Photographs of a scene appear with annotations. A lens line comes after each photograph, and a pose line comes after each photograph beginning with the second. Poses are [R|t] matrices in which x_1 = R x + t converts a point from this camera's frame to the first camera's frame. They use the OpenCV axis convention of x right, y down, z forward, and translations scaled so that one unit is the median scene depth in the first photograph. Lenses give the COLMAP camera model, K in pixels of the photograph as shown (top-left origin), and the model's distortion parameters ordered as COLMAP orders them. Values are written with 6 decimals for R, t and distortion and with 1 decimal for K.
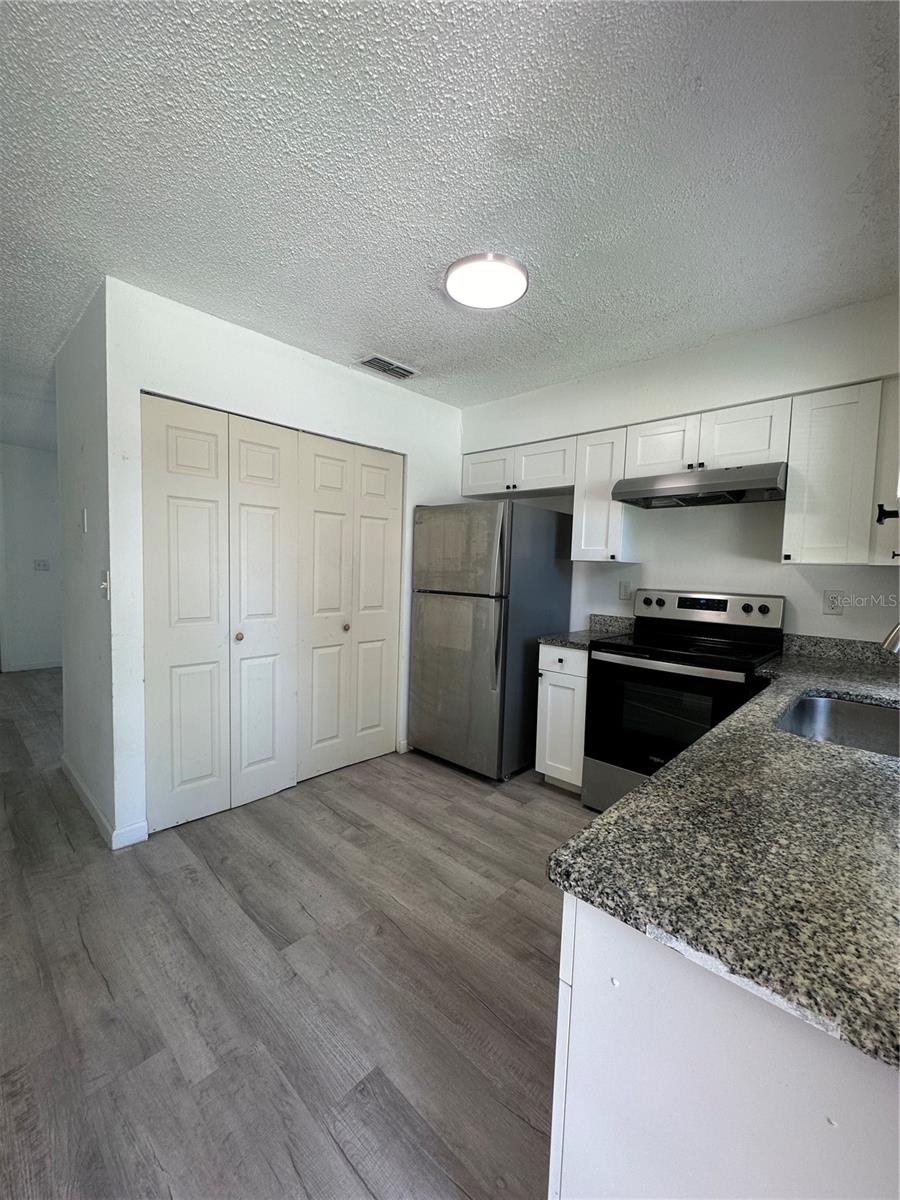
lens RADIAL K [[484.4, 0, 448.4], [0, 484.4, 604.2], [0, 0, 1]] dist [-0.001793, 0.000228]
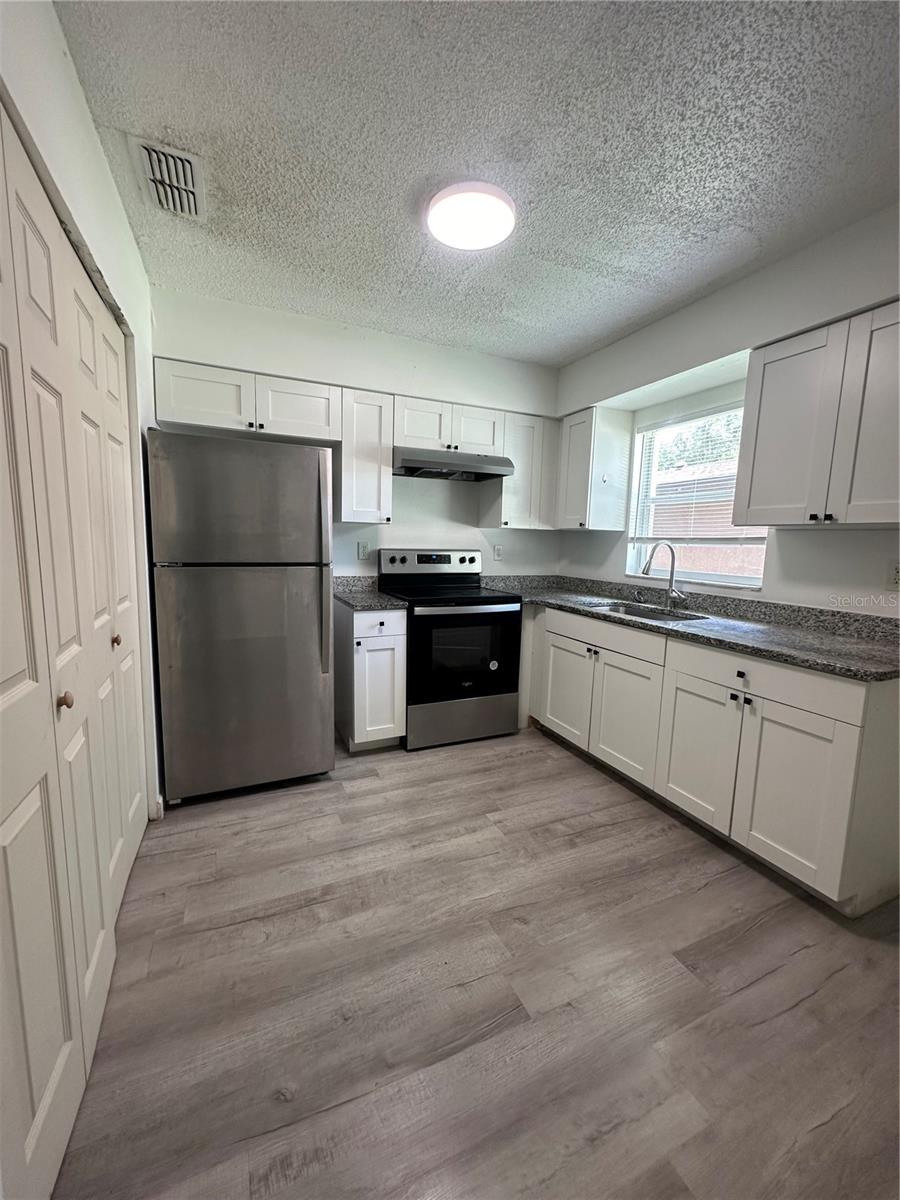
lens RADIAL K [[484.4, 0, 448.4], [0, 484.4, 604.2], [0, 0, 1]] dist [-0.001793, 0.000228]
pose [[0.374925, -0.143423, 0.915893, -0.669680], [0.057081, 0.989657, 0.131607, -0.050844], [-0.925296, 0.002938, 0.379234, 0.527471]]
